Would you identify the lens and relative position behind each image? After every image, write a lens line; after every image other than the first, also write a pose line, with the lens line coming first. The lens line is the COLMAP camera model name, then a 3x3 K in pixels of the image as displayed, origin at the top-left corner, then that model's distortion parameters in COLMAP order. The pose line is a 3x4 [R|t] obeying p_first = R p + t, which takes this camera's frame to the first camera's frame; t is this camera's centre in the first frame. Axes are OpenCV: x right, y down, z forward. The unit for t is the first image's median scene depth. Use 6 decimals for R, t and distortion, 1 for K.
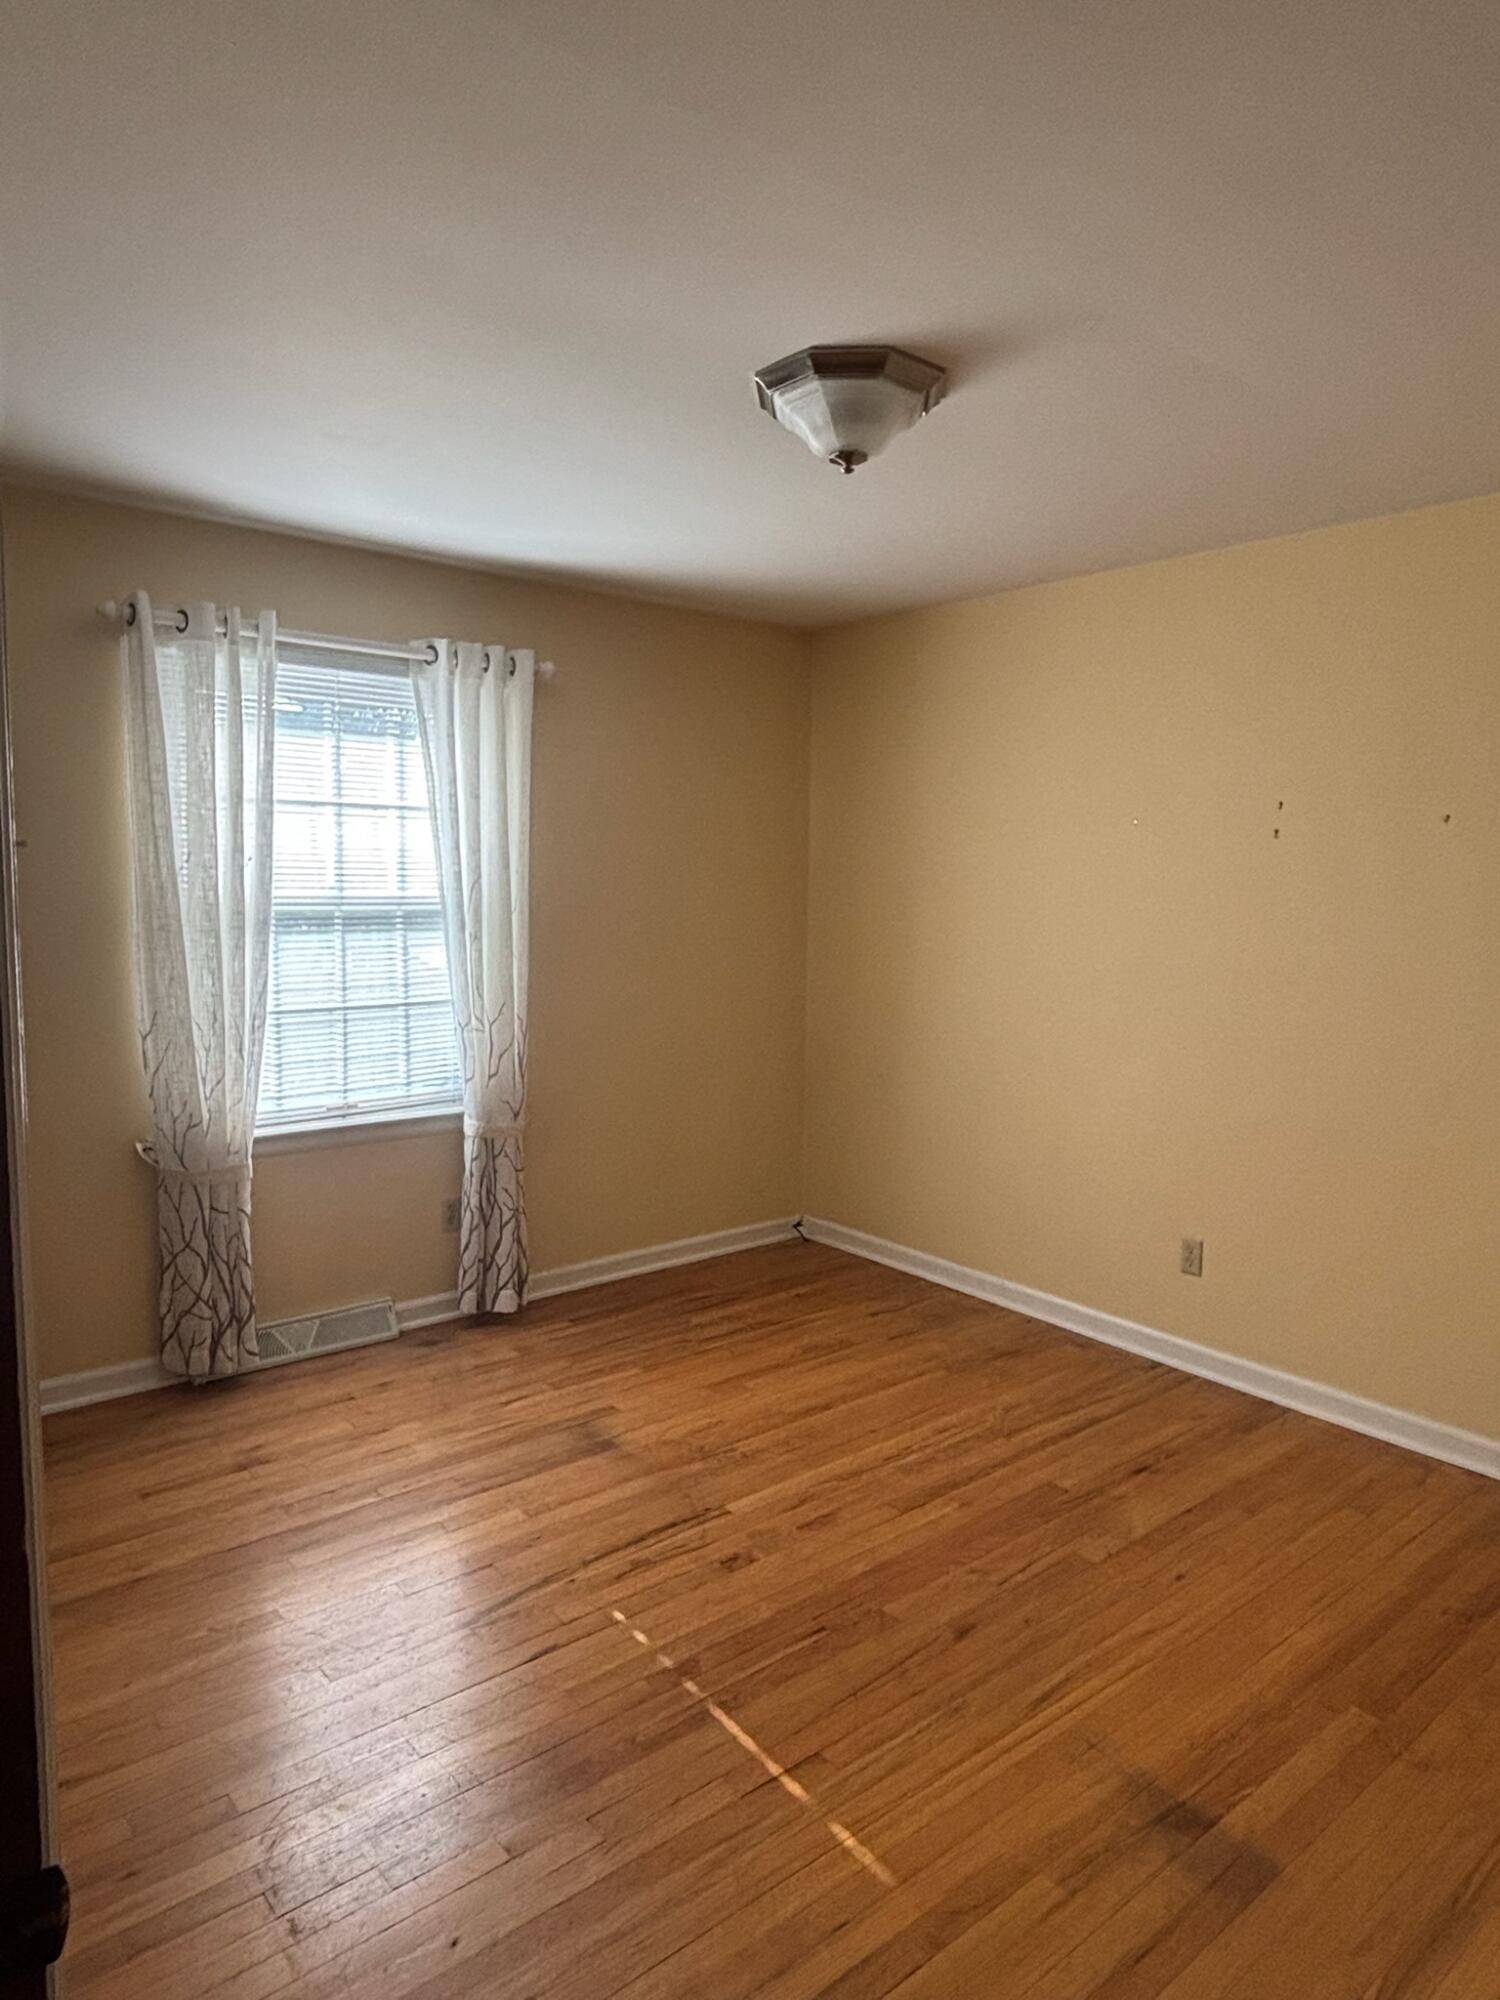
lens RADIAL K [[1233.6, 0, 748.9], [0, 1233.6, 1006.1], [0, 0, 1]] dist [0.003918, -0.008420]
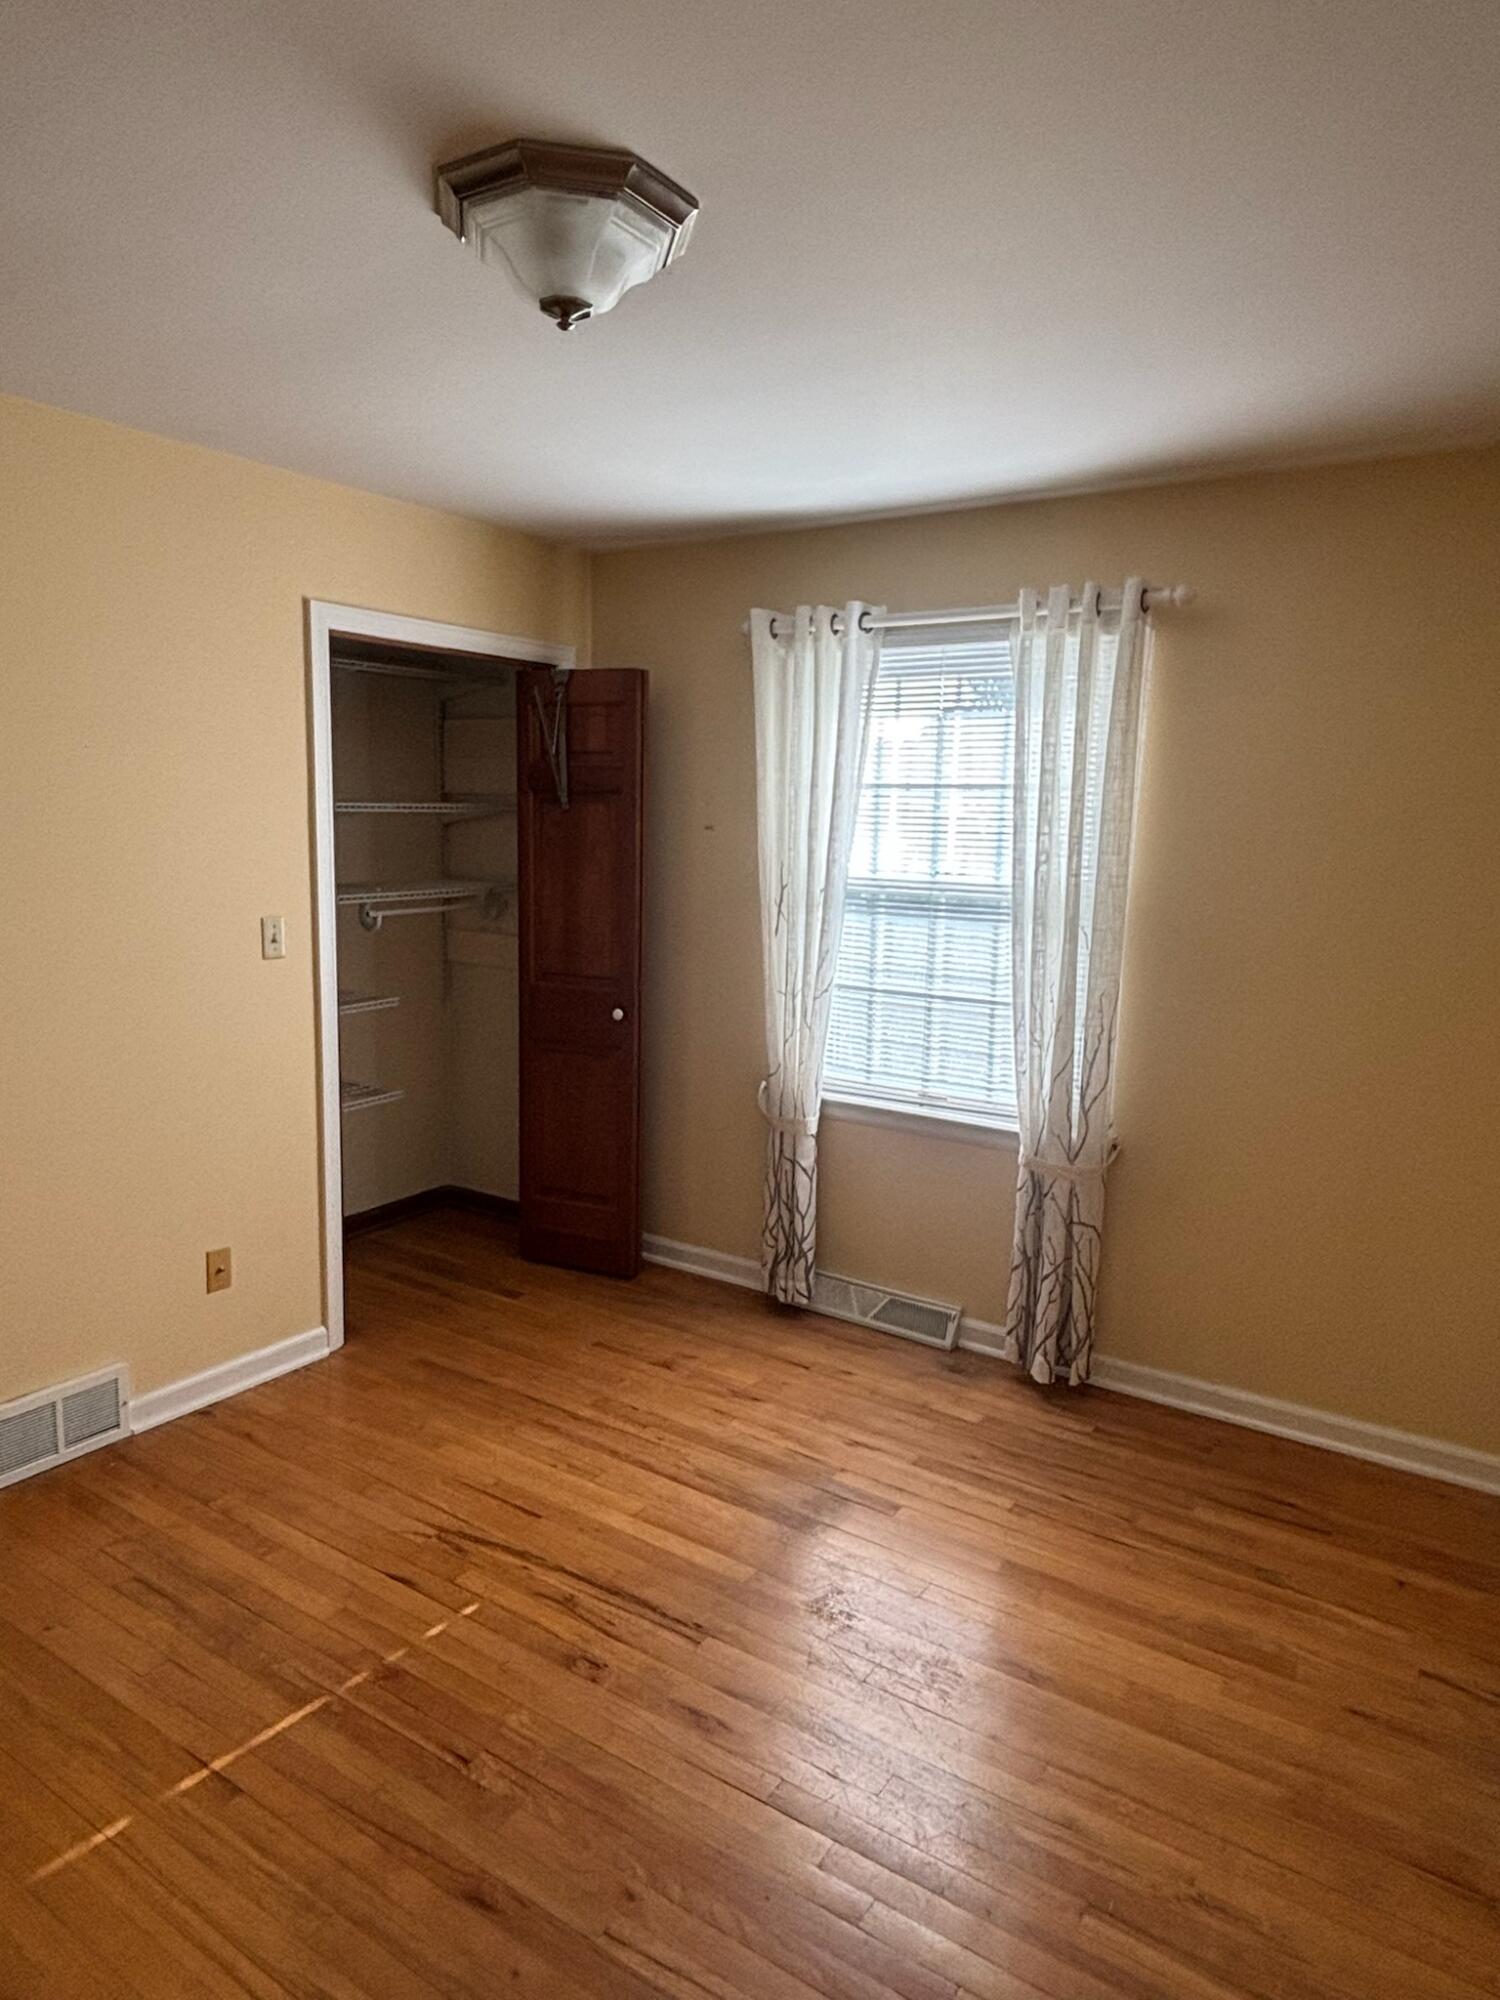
lens RADIAL K [[1233.6, 0, 749.7], [0, 1233.6, 990.6], [0, 0, 1]] dist [0.003918, -0.008420]
pose [[0.310526, 0.137439, -0.940577, 0.551125], [-0.129840, 0.986351, 0.101261, -0.083794], [0.941656, 0.090680, 0.324133, 0.562466]]
